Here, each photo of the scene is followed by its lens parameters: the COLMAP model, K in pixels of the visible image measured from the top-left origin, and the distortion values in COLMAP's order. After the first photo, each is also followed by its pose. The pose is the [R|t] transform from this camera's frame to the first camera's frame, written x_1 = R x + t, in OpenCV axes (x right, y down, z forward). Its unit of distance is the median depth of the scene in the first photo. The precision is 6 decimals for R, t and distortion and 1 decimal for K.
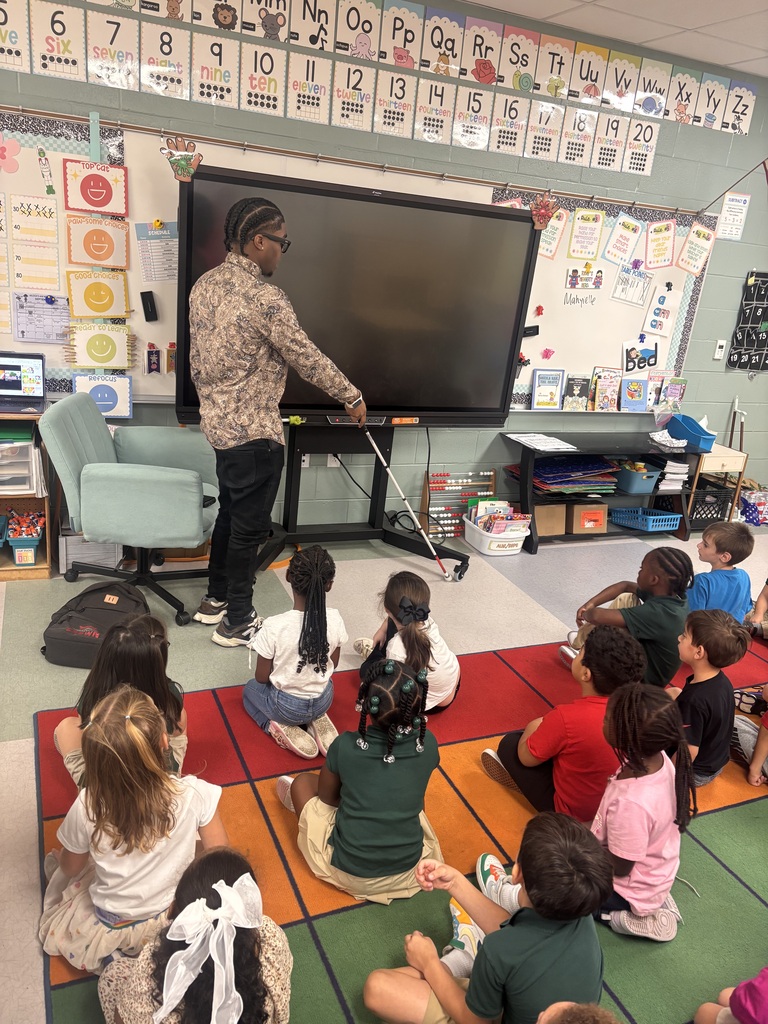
lens RADIAL K [[790.9, 0, 375.1], [0, 790.9, 530.2], [0, 0, 1]] dist [0.038847, -0.055143]
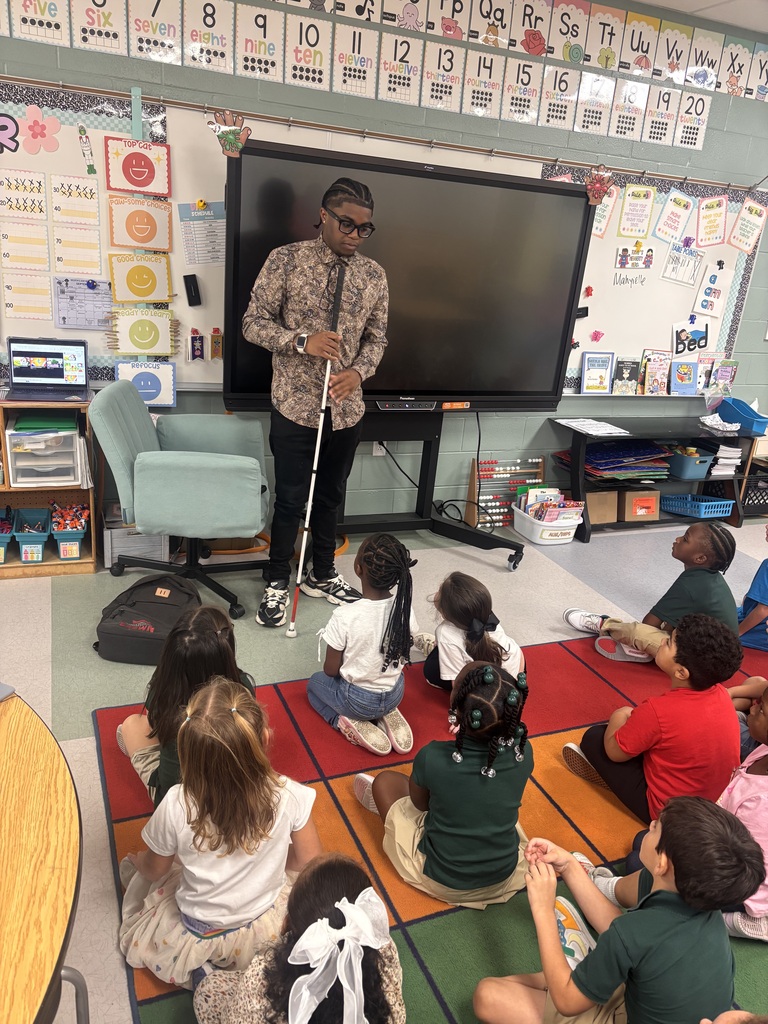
lens RADIAL K [[790.9, 0, 386.0], [0, 790.9, 531.2], [0, 0, 1]] dist [0.038847, -0.055143]
pose [[0.999889, -0.013744, -0.005730, -0.045747], [0.013770, 0.999895, 0.004468, 0.009866], [0.005668, -0.004546, 0.999974, 0.031873]]
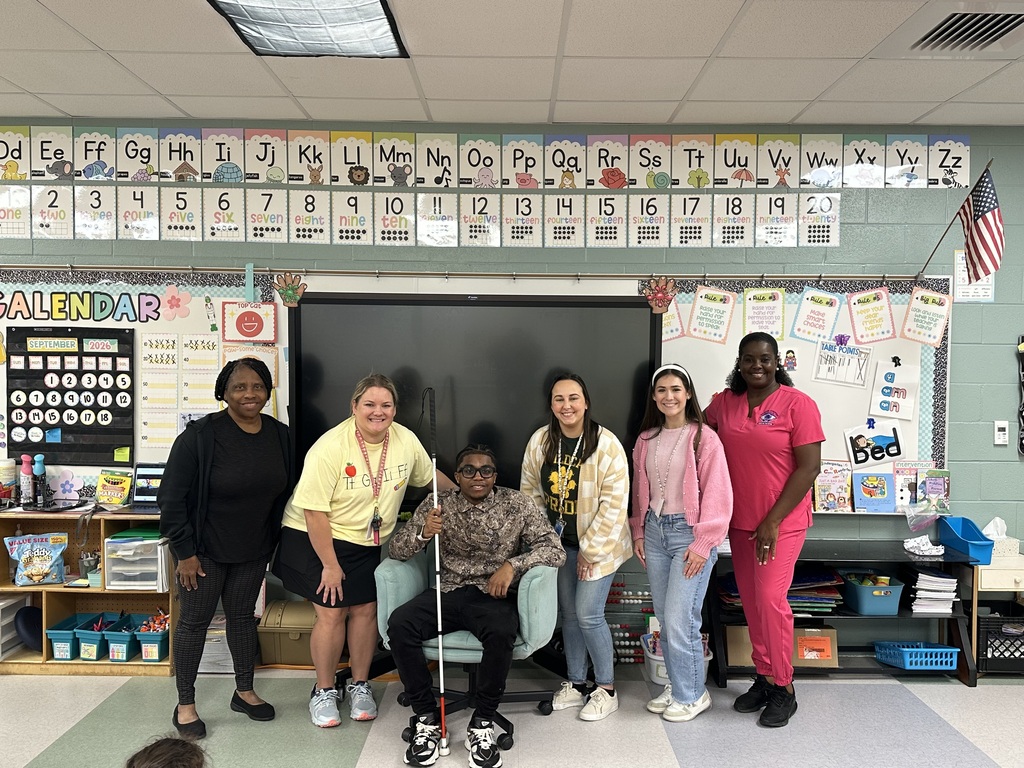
lens RADIAL K [[927.2, 0, 507.6], [0, 927.2, 387.0], [0, 0, 1]] dist [0.106768, -0.167756]
pose [[0.918003, -0.082622, -0.387872, 0.464935], [-0.053767, 0.943096, -0.328146, 0.078971], [0.392912, 0.322094, 0.861322, 0.000767]]
